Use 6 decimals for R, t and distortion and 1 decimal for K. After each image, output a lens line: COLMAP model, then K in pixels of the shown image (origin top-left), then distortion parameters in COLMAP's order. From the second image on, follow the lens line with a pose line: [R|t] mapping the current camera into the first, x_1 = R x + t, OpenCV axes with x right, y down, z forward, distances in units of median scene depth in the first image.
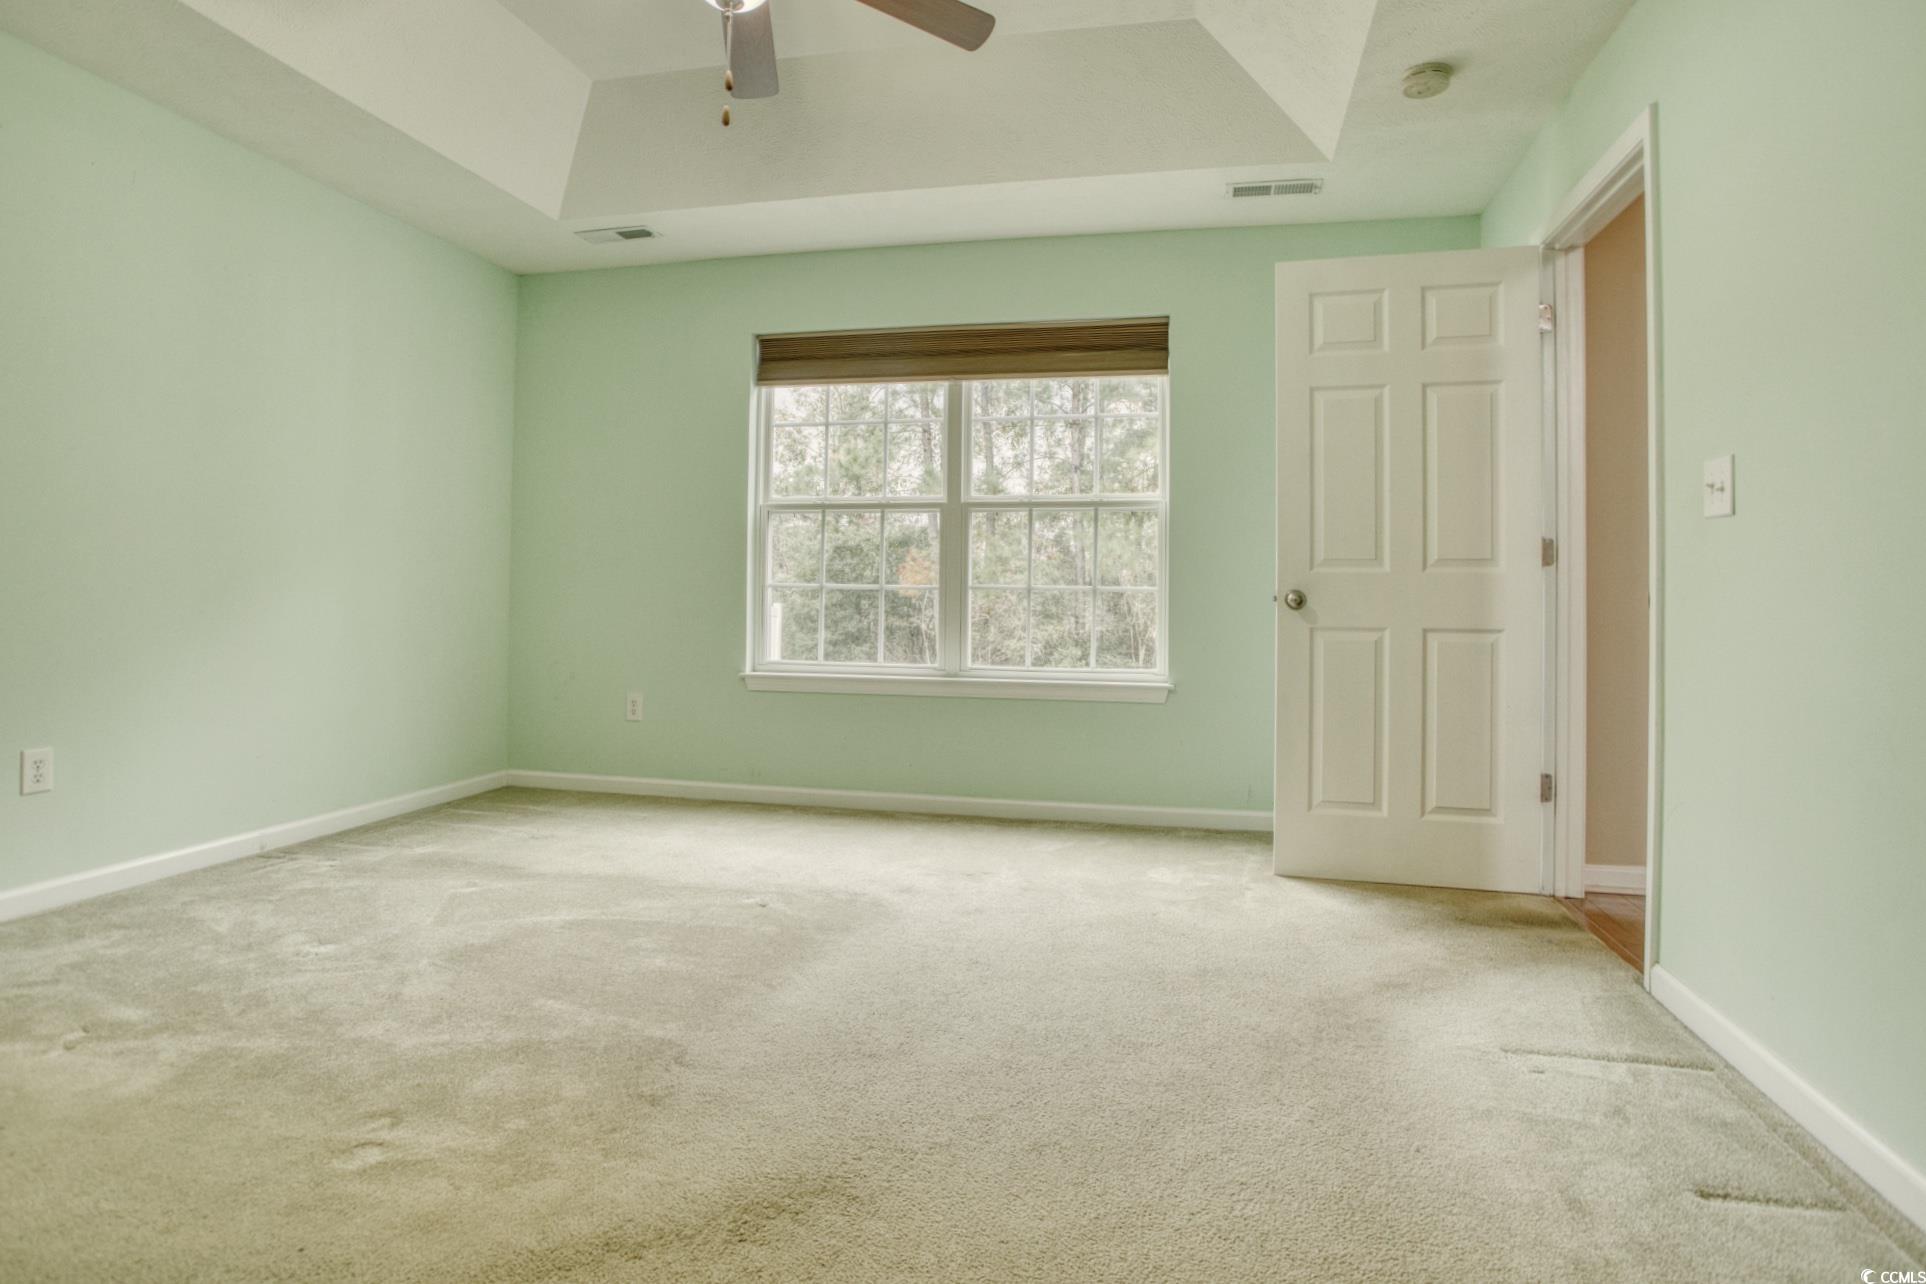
lens RADIAL K [[1054.2, 0, 961.1], [0, 1054.2, 583.4], [0, 0, 1]] dist [-0.079894, 0.035982]
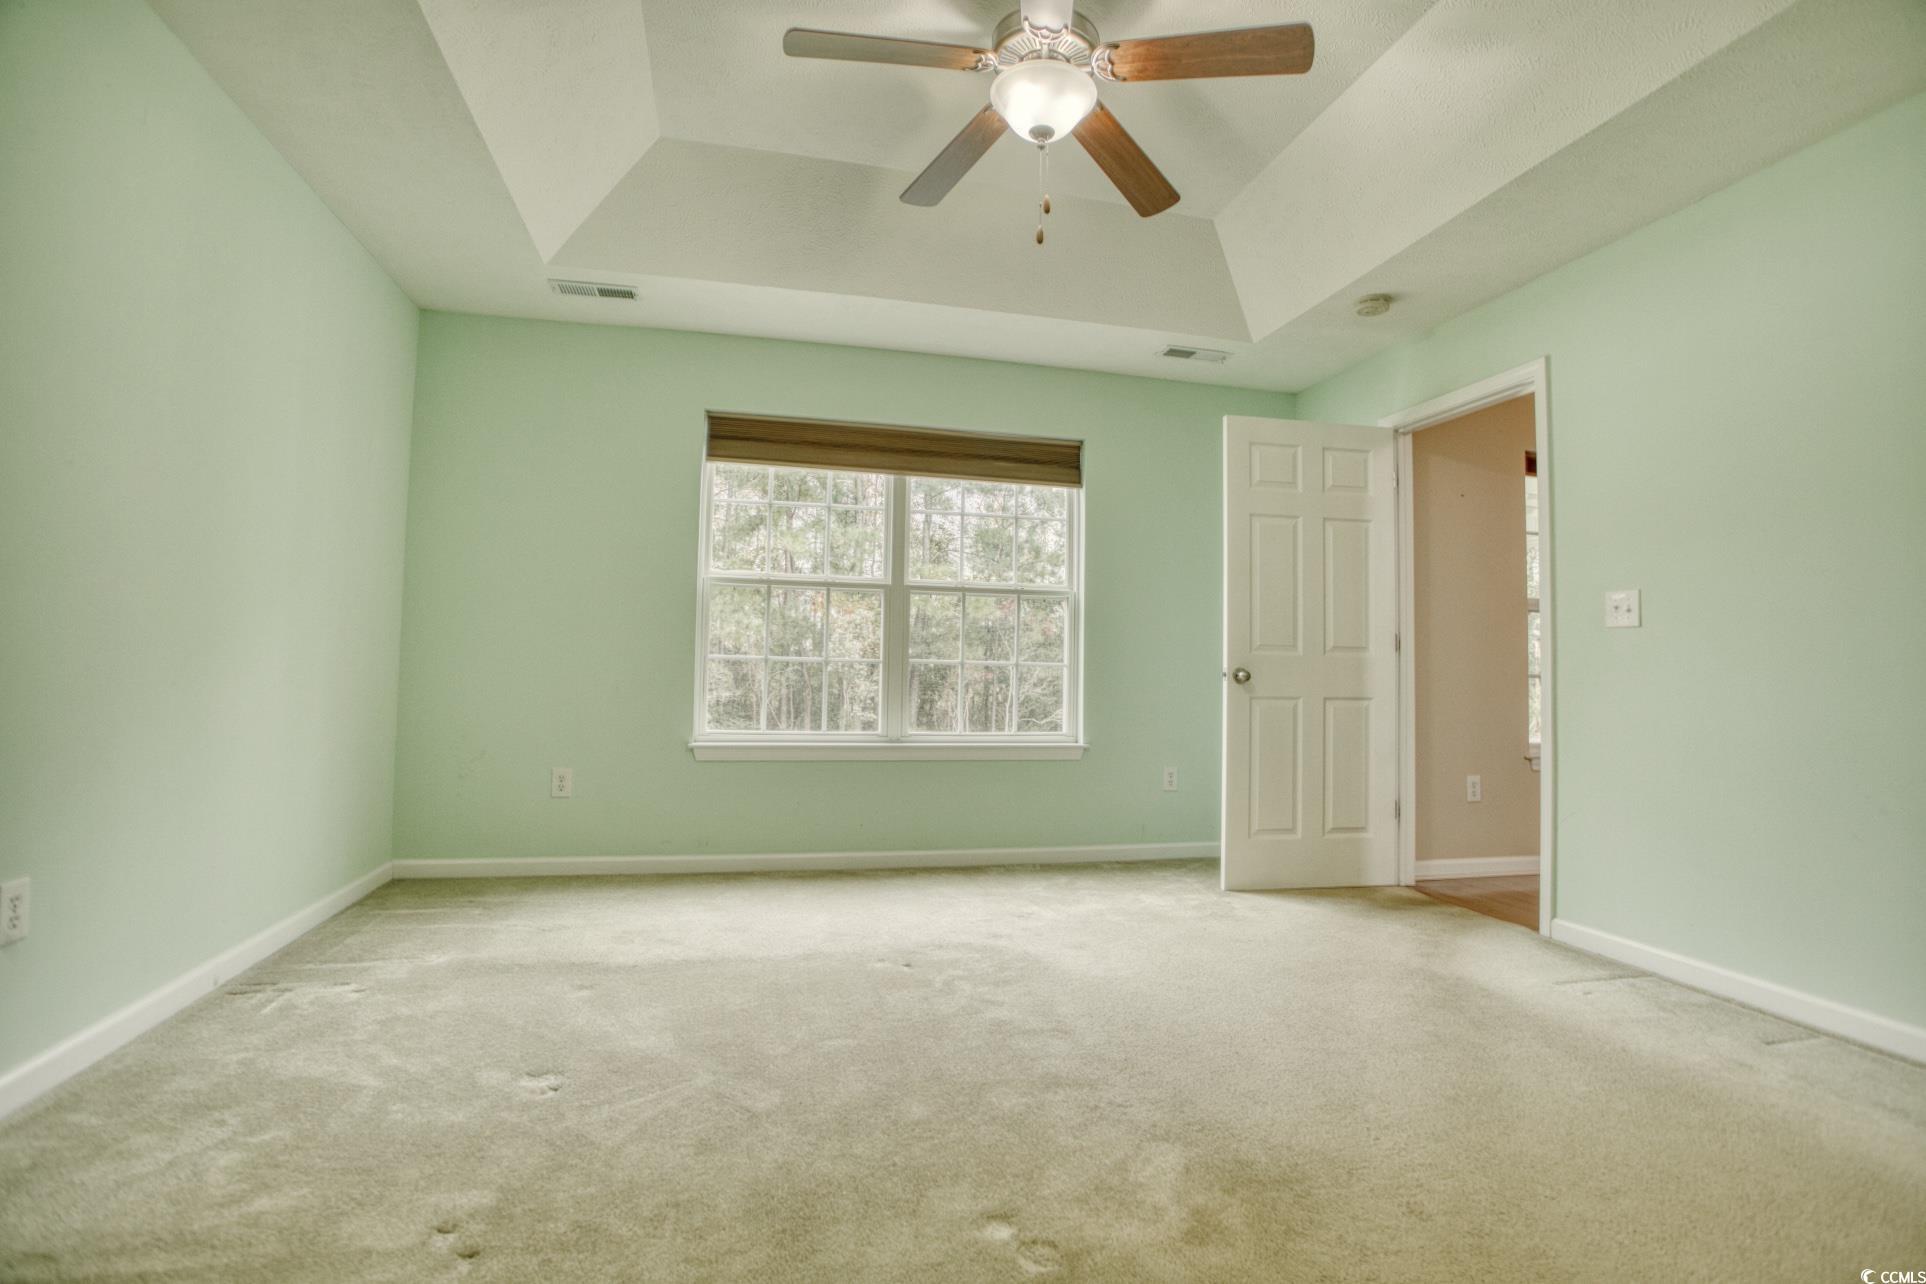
lens RADIAL K [[936.3, 0, 964.0], [0, 936.3, 627.0], [0, 0, 1]] dist [-0.071874, 0.031098]
pose [[0.896318, 0.027172, 0.442578, -0.437865], [-0.015086, 0.999412, -0.030806, -0.003516], [-0.443154, 0.020935, 0.896201, 0.100636]]
